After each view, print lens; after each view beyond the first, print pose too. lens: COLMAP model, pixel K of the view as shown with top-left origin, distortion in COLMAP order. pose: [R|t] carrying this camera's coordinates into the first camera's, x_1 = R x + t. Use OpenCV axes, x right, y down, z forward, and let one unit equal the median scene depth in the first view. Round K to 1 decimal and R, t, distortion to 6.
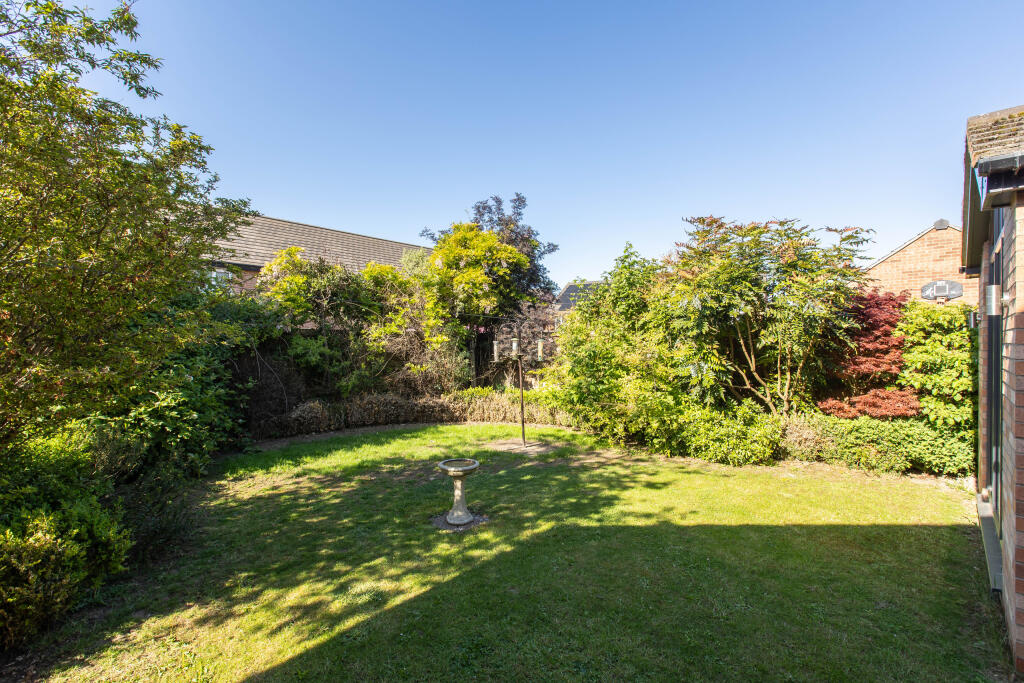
lens RADIAL K [[465.2, 0, 509.3], [0, 465.2, 338.1], [0, 0, 1]] dist [0.008151, -0.000726]
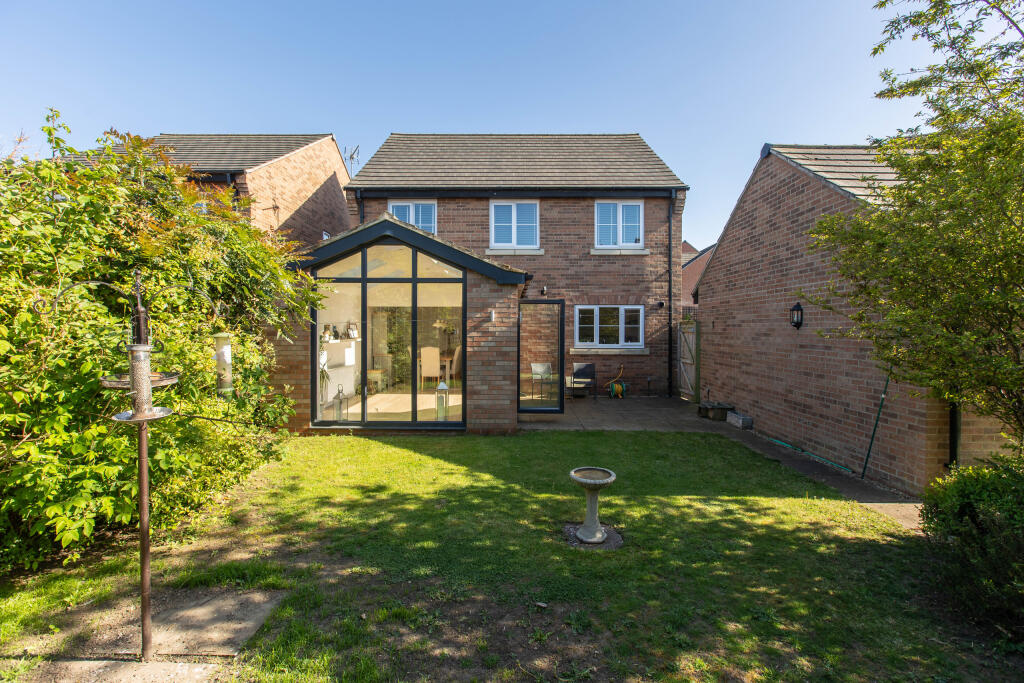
lens RADIAL K [[465.2, 0, 508.7], [0, 465.2, 336.3], [0, 0, 1]] dist [0.008151, -0.000726]
pose [[-0.678419, -0.019381, 0.734419, -0.327749], [-0.008146, 0.999789, 0.018859, -0.004079], [-0.734630, 0.006812, -0.678434, 0.860674]]
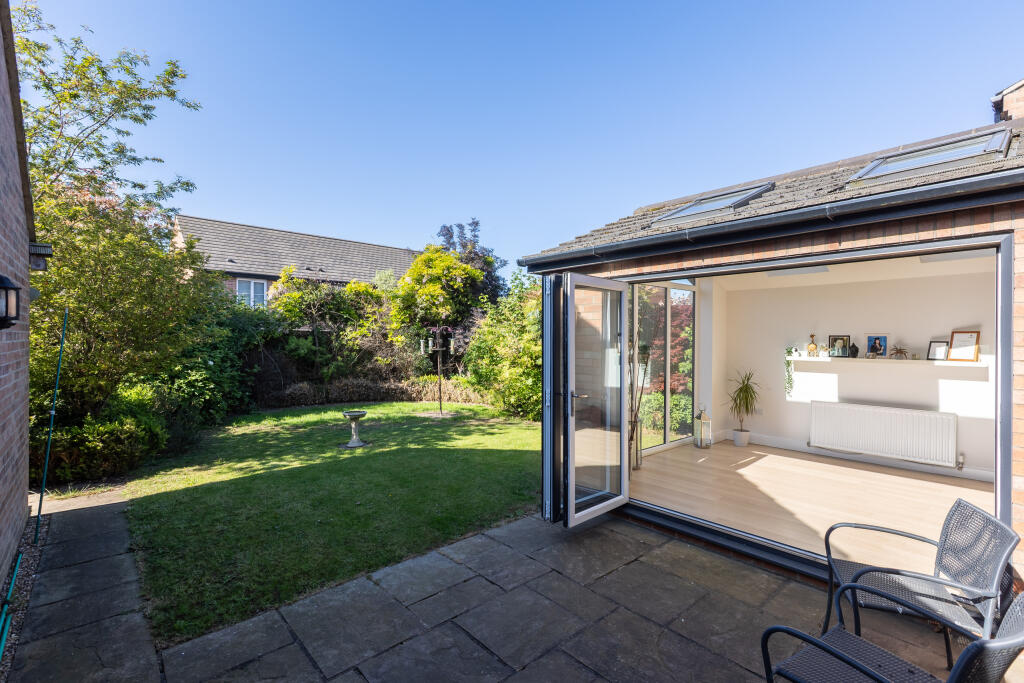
lens RADIAL K [[465.2, 0, 511.6], [0, 465.2, 337.1], [0, 0, 1]] dist [0.008151, -0.000726]
pose [[0.996254, -0.000289, -0.086476, 0.306413], [0.000366, 1.000000, 0.000872, -0.003234], [0.086476, -0.000901, 0.996254, -0.321895]]
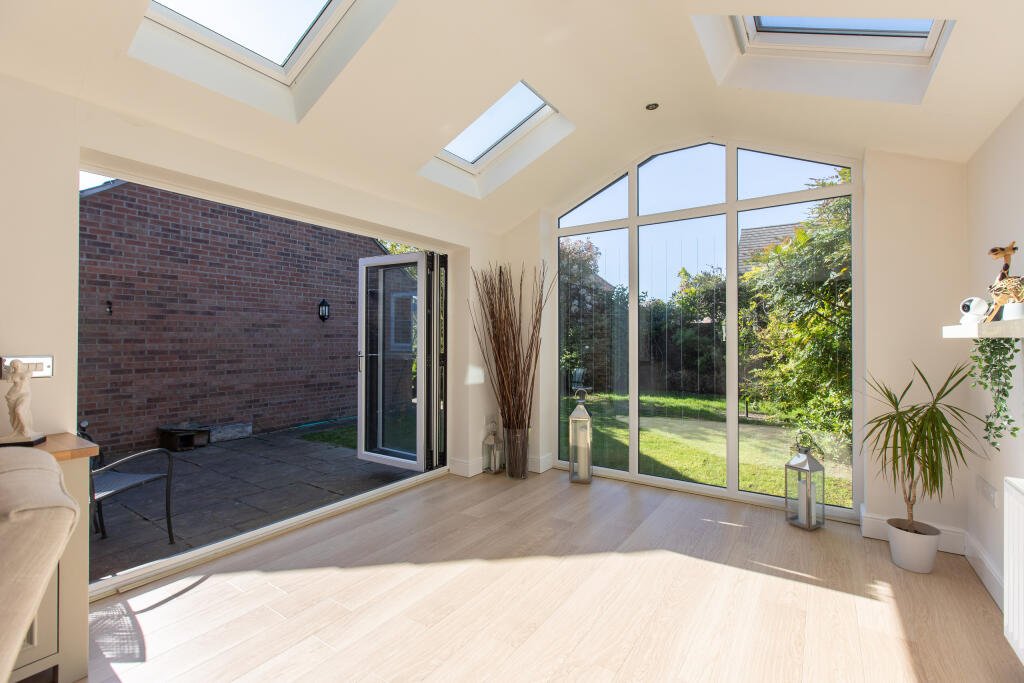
lens RADIAL K [[465.2, 0, 505.5], [0, 465.2, 340.6], [0, 0, 1]] dist [0.008151, -0.000726]
pose [[0.149444, -0.002390, -0.988767, 0.882331], [0.006035, 0.999981, -0.001505, 0.035913], [0.988752, -0.005742, 0.149456, 0.197094]]
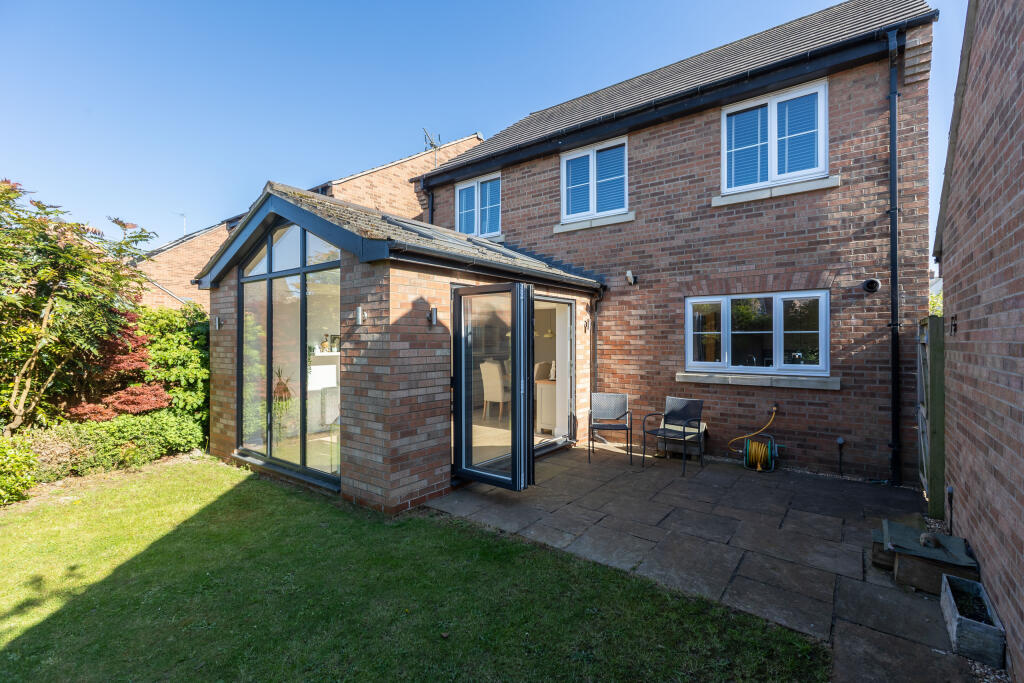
lens RADIAL K [[465.2, 0, 508.9], [0, 465.2, 342.9], [0, 0, 1]] dist [0.008151, -0.000726]
pose [[-0.107319, -0.008508, 0.994188, -0.222585], [-0.004028, 0.999959, 0.008123, 0.000698], [-0.994216, -0.003133, -0.107349, 0.197761]]
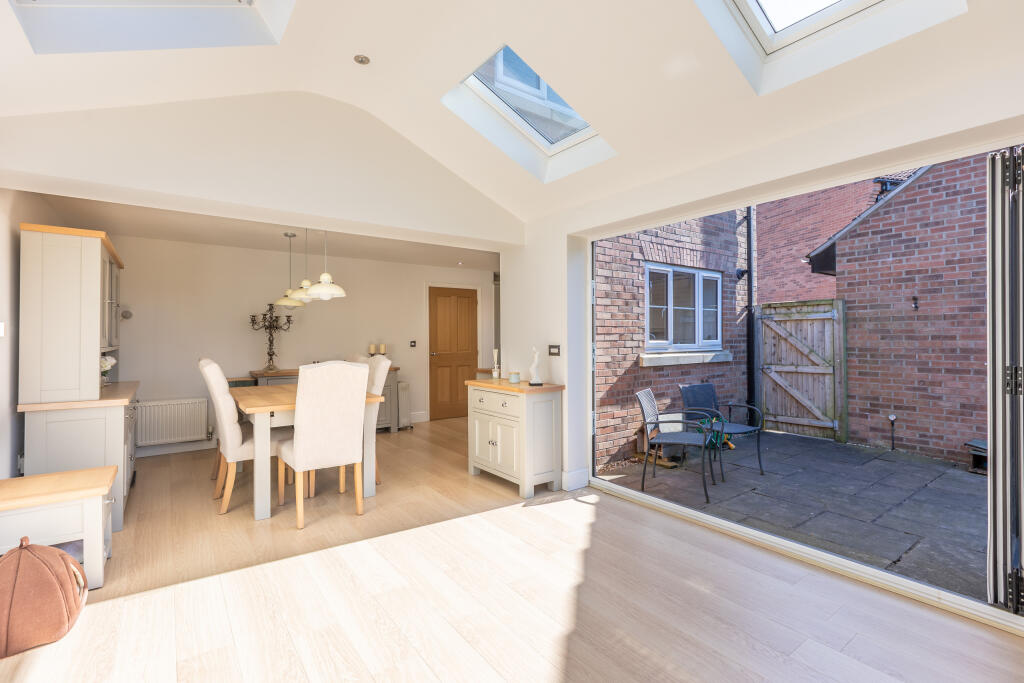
lens RADIAL K [[465.2, 0, 511.3], [0, 465.2, 340.7], [0, 0, 1]] dist [0.008151, -0.000726]
pose [[-0.985574, -0.000595, 0.169246, 0.590753], [-0.000522, 1.000000, 0.000479, 0.036357], [-0.169247, 0.000383, -0.985574, 0.466421]]
